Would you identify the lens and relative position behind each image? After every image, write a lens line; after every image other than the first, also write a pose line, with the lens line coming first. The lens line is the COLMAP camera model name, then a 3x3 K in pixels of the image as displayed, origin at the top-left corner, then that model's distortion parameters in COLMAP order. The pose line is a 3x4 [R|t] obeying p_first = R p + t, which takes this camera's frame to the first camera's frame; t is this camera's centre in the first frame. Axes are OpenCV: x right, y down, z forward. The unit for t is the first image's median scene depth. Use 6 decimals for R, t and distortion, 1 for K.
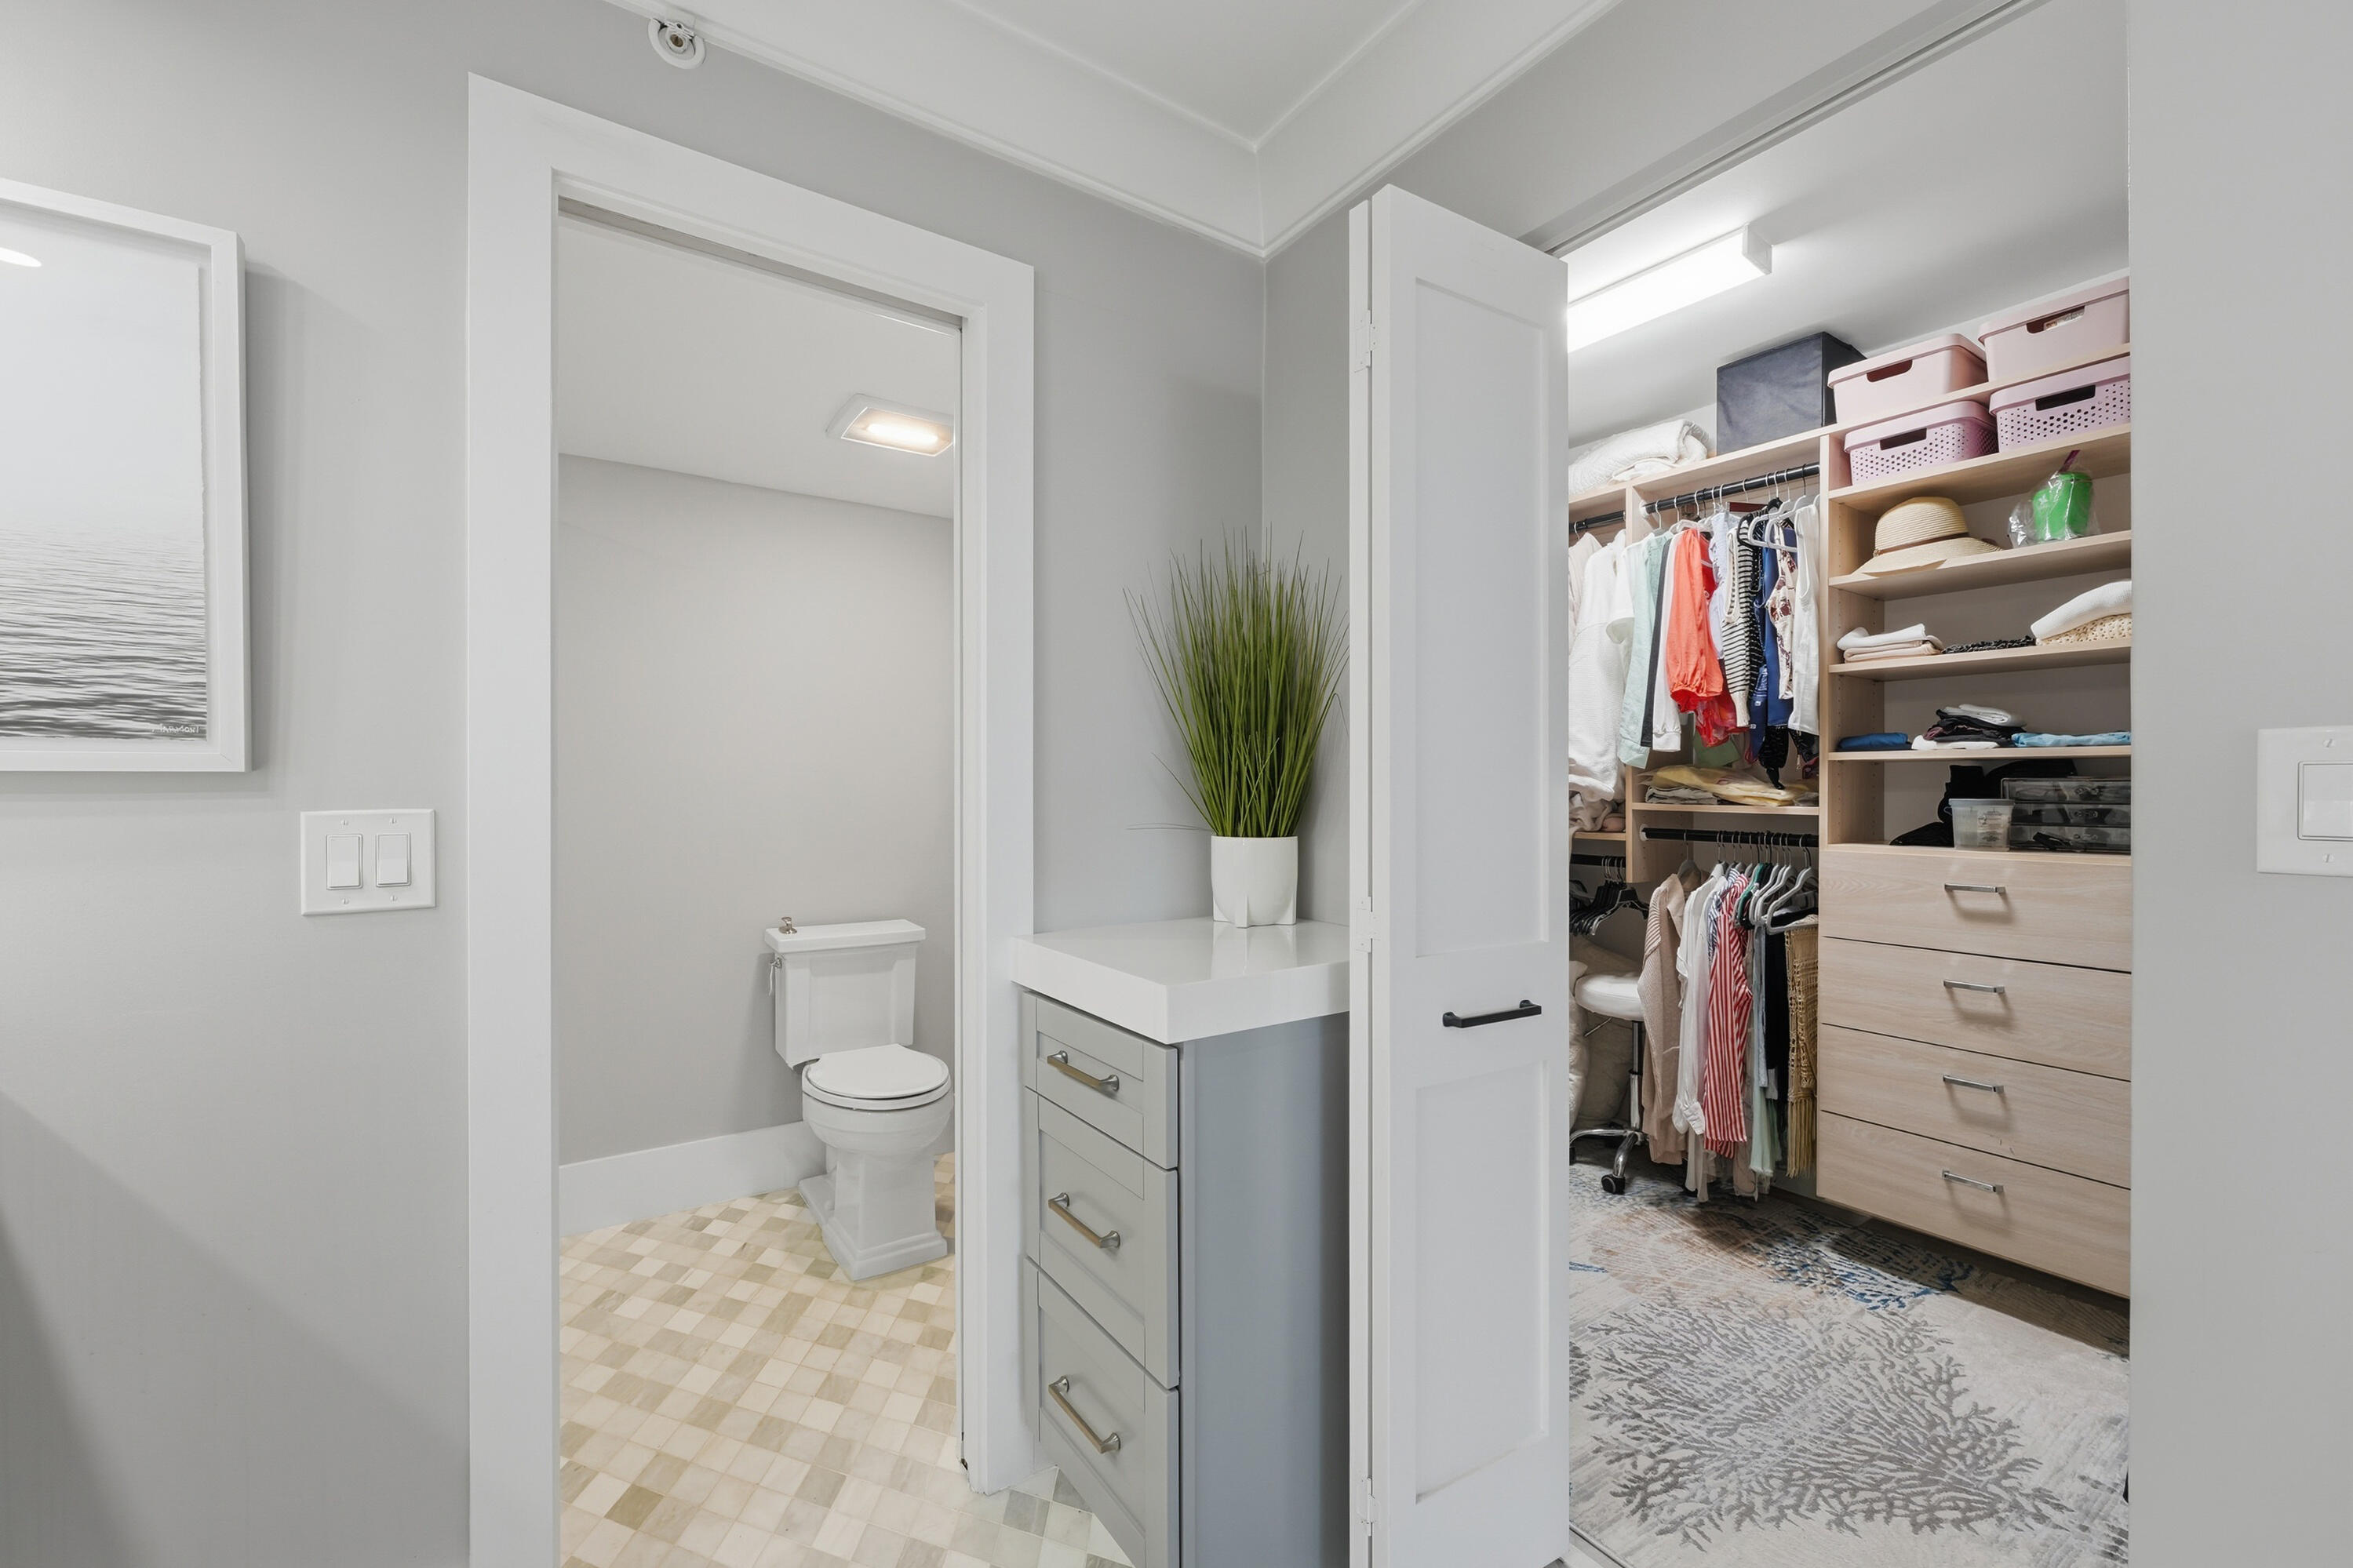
lens RADIAL K [[940.0, 0, 1176.5], [0, 940.0, 784.0], [0, 0, 1]] dist [-0.000730, -0.000733]
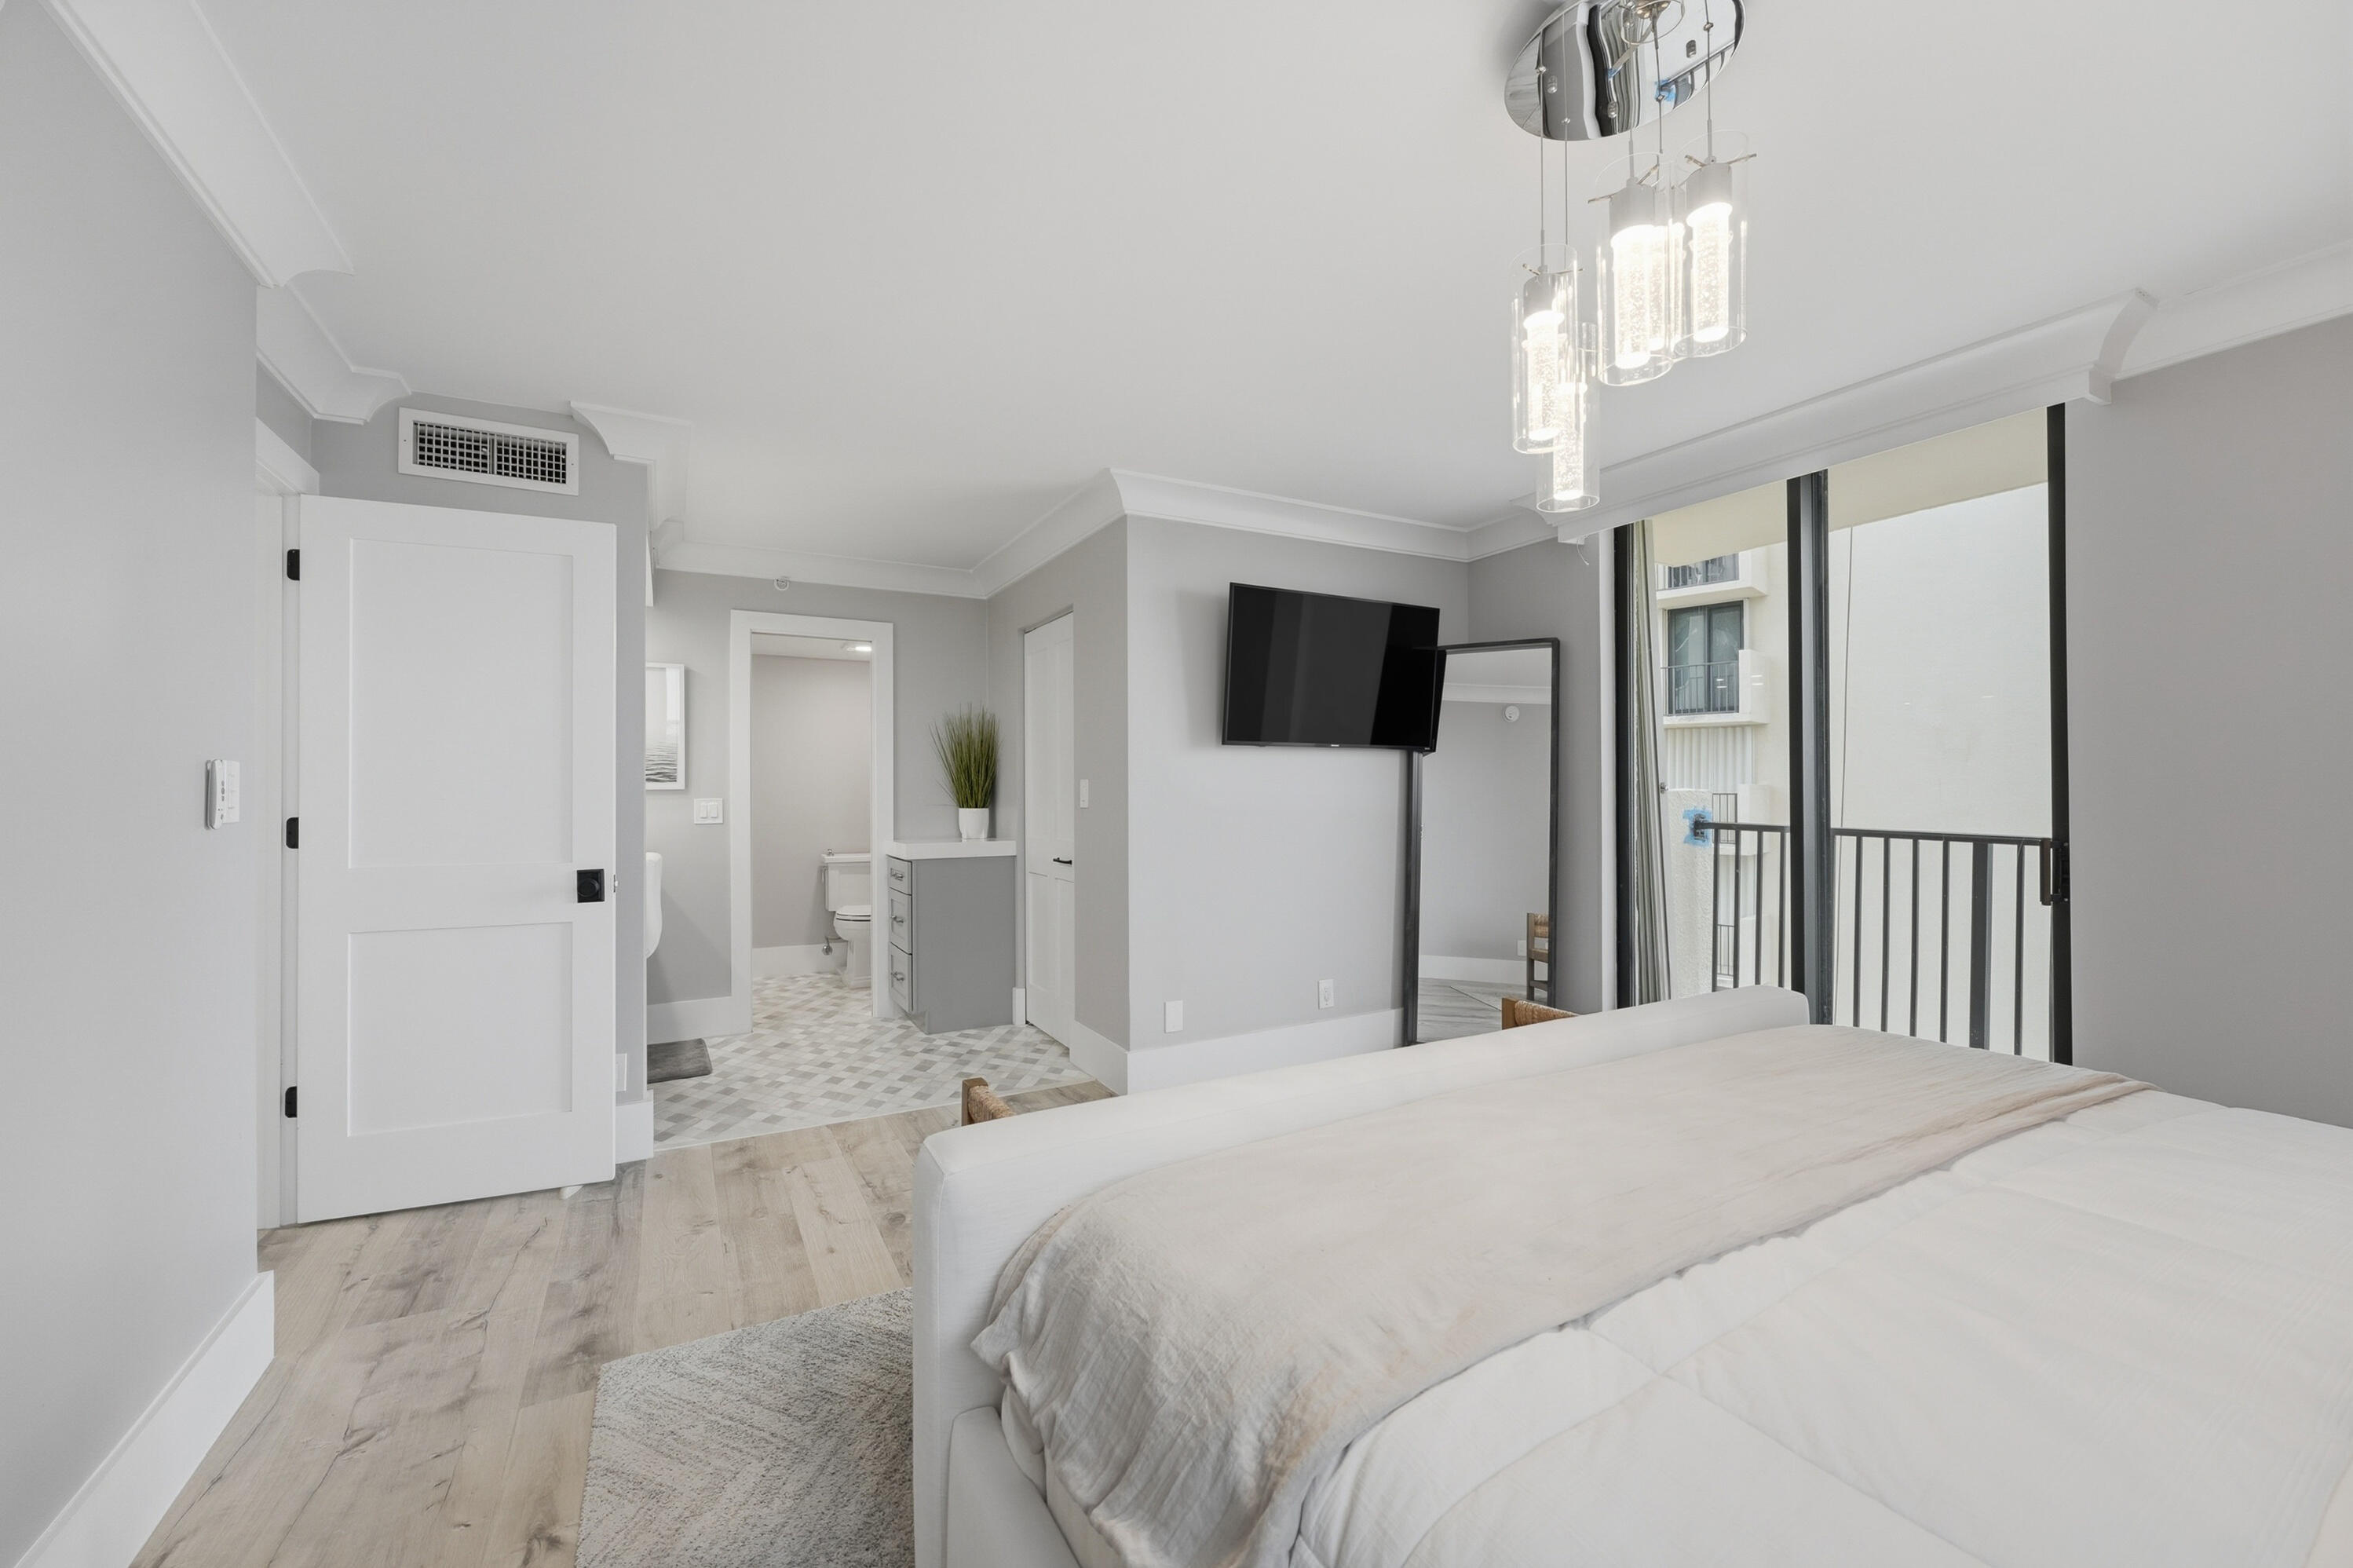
lens RADIAL K [[926.2, 0, 1176.5], [0, 926.2, 784.0], [0, 0, 1]] dist [0.000469, 0.000013]
pose [[0.996072, -0.003936, -0.088463, 0.963733], [0.003867, 0.999992, -0.000948, -0.014962], [0.088466, 0.000602, 0.996079, -1.799207]]
